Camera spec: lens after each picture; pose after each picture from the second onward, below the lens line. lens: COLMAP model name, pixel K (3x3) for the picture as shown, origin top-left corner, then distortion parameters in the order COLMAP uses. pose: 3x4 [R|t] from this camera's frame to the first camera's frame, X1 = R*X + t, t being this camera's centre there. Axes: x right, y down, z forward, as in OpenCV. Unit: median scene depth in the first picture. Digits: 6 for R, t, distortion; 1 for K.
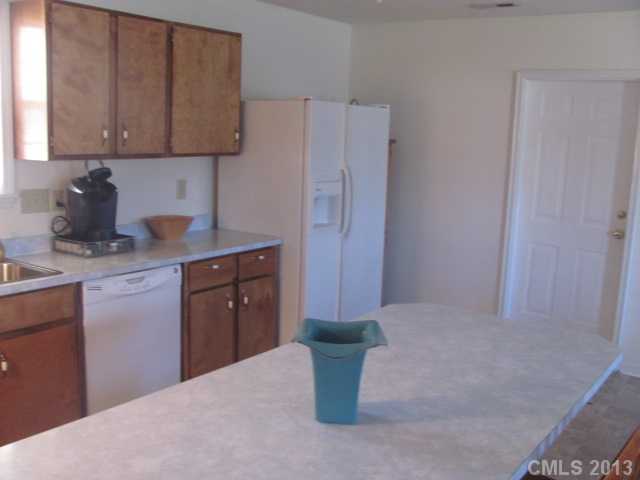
lens RADIAL K [[684.3, 0, 315.1], [0, 684.3, 241.4], [0, 0, 1]] dist [-0.202536, 0.309046]
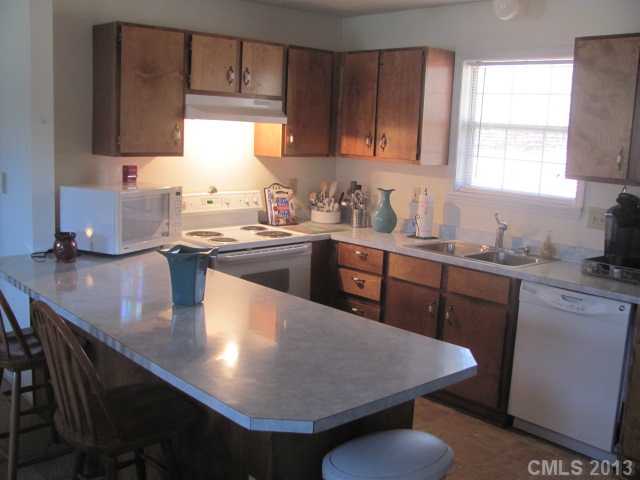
lens RADIAL K [[684.3, 0, 315.1], [0, 684.3, 241.4], [0, 0, 1]] dist [-0.202536, 0.309046]
pose [[-0.211095, 0.125896, -0.969324, 0.800237], [-0.193652, 0.966628, 0.167718, -0.123822], [0.958091, 0.223116, -0.179671, 0.795163]]
